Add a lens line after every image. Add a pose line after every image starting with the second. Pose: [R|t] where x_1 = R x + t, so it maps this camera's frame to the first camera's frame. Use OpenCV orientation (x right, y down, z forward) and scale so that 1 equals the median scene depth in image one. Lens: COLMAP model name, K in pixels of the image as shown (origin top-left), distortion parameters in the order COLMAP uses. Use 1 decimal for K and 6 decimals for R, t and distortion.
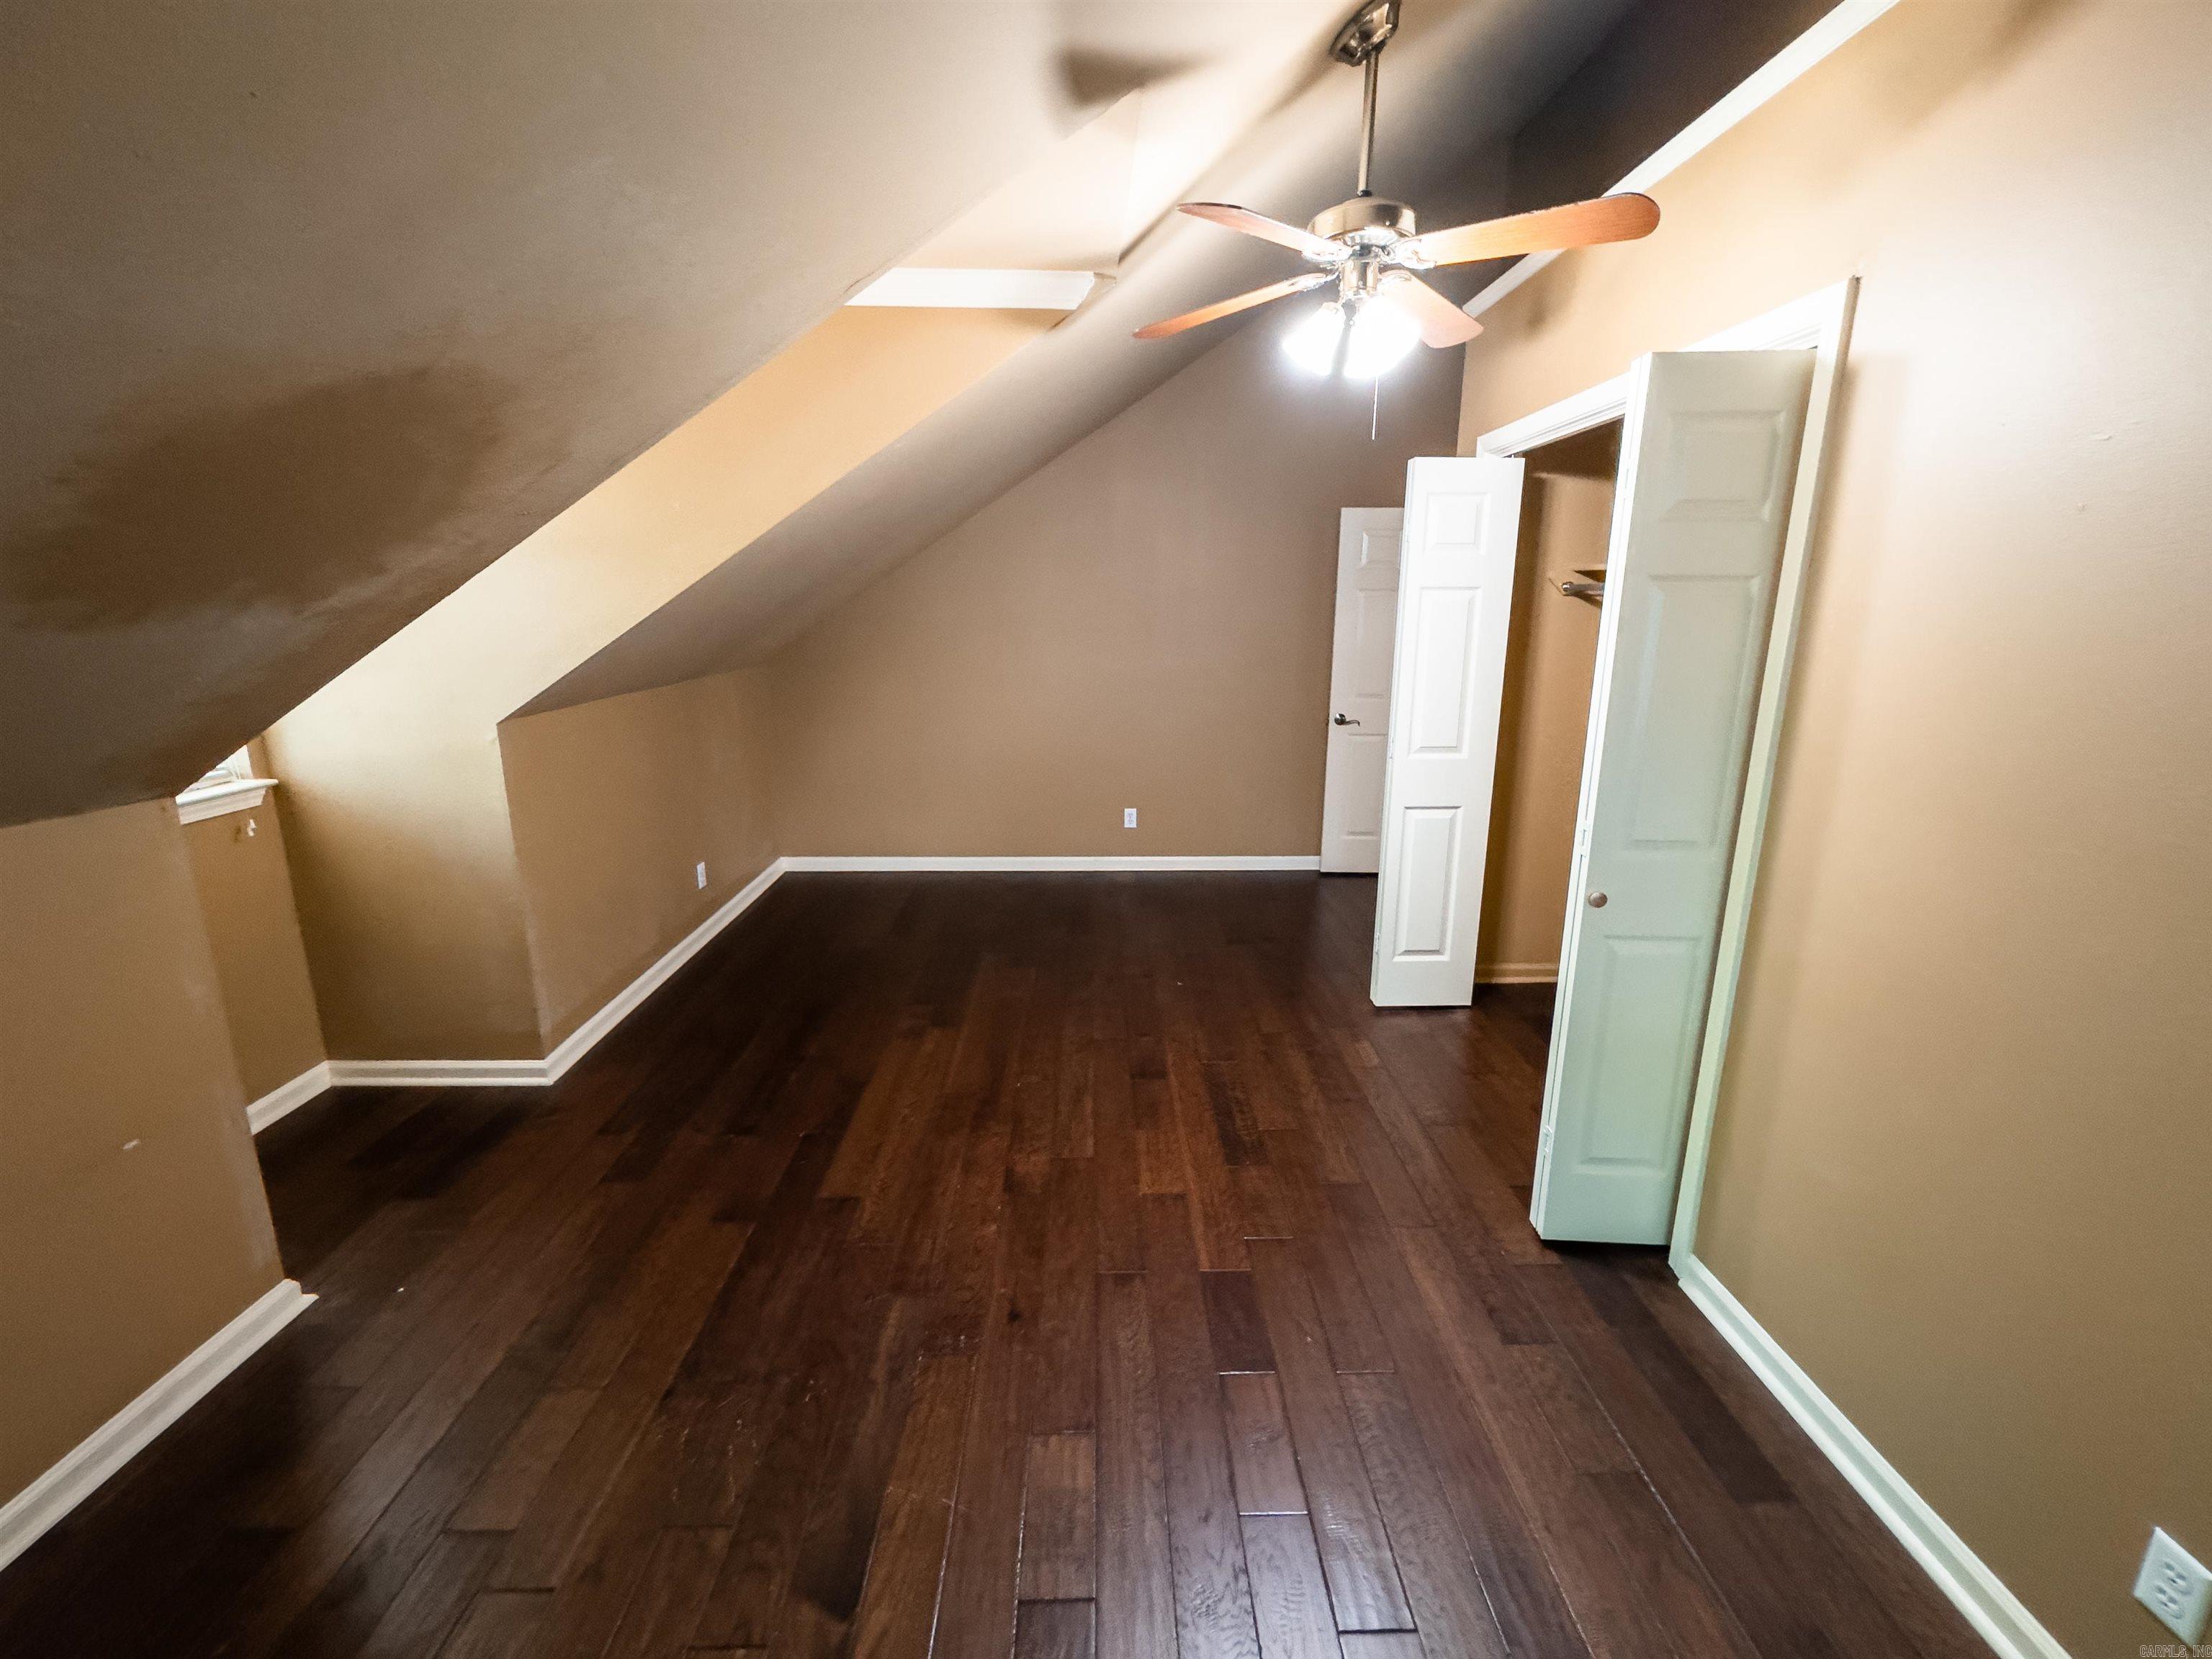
lens RADIAL K [[895.0, 0, 1114.9], [0, 895.0, 822.1], [0, 0, 1]] dist [-0.001338, 0.000367]
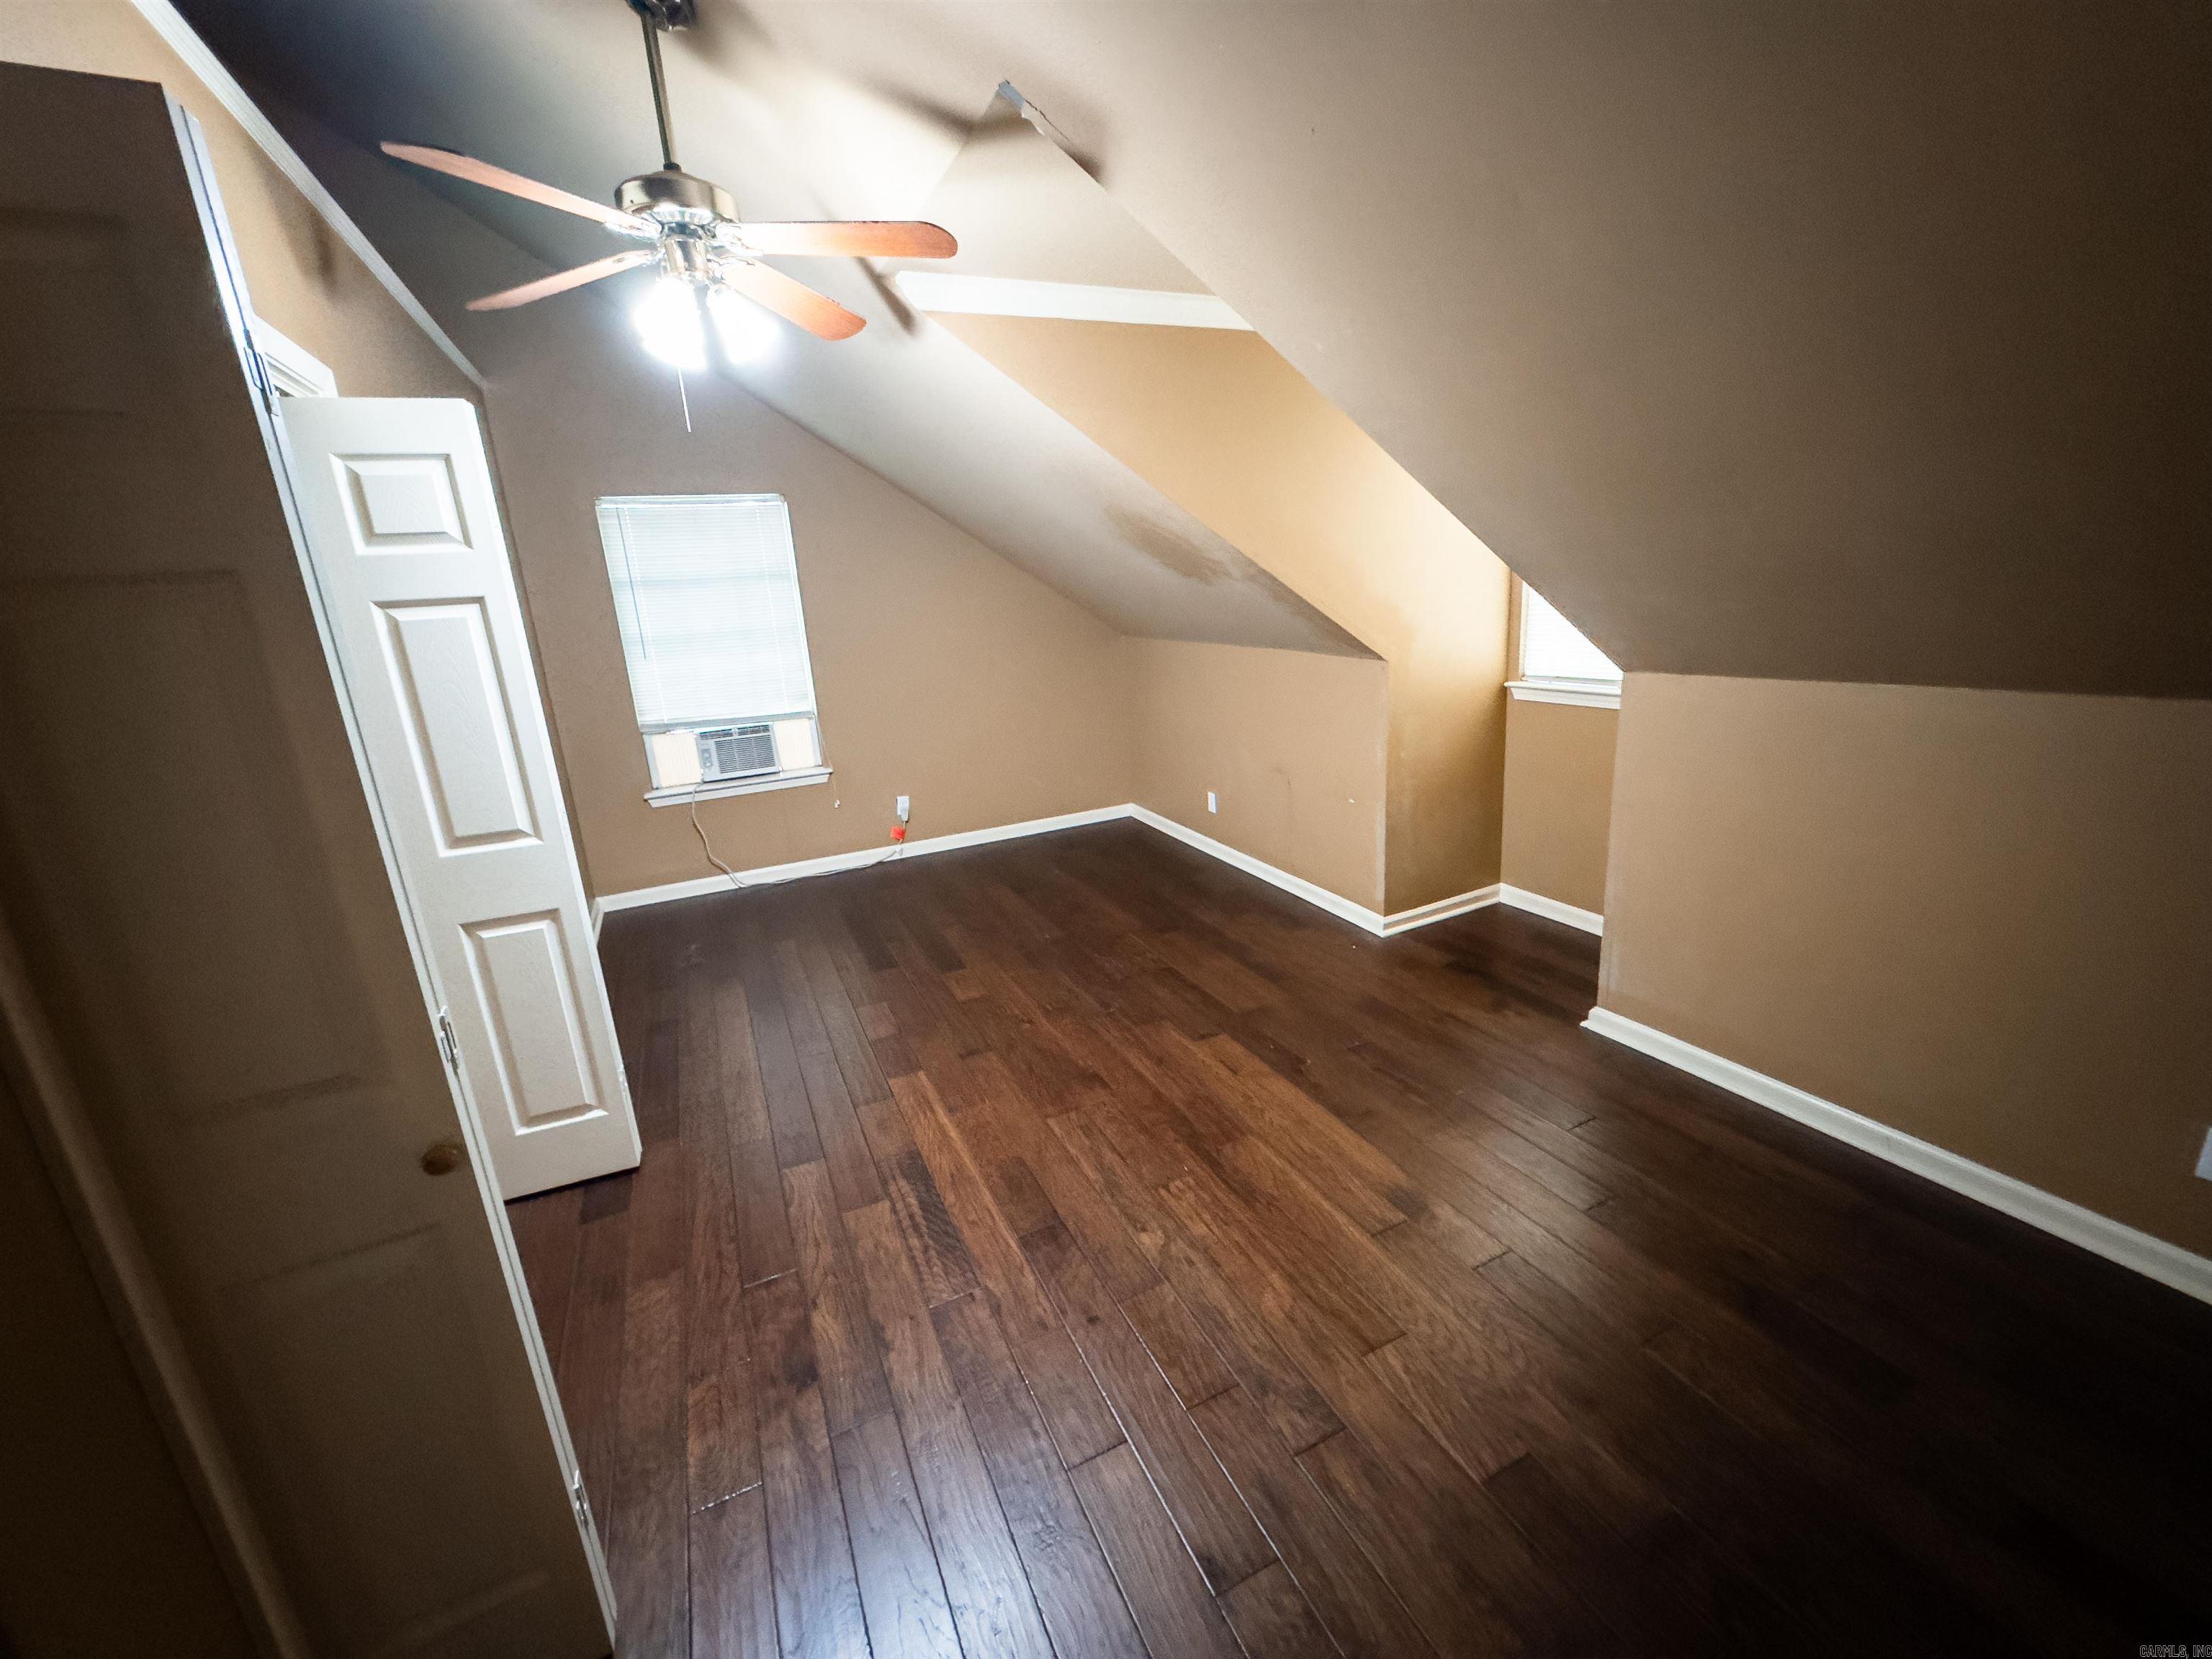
lens RADIAL K [[895.0, 0, 1114.9], [0, 895.0, 822.1], [0, 0, 1]] dist [-0.001338, 0.000367]
pose [[-0.906153, 0.158412, -0.392164, 0.252326], [-0.042326, 0.888592, 0.456742, -0.408341], [0.420827, 0.430476, -0.798495, 1.685178]]
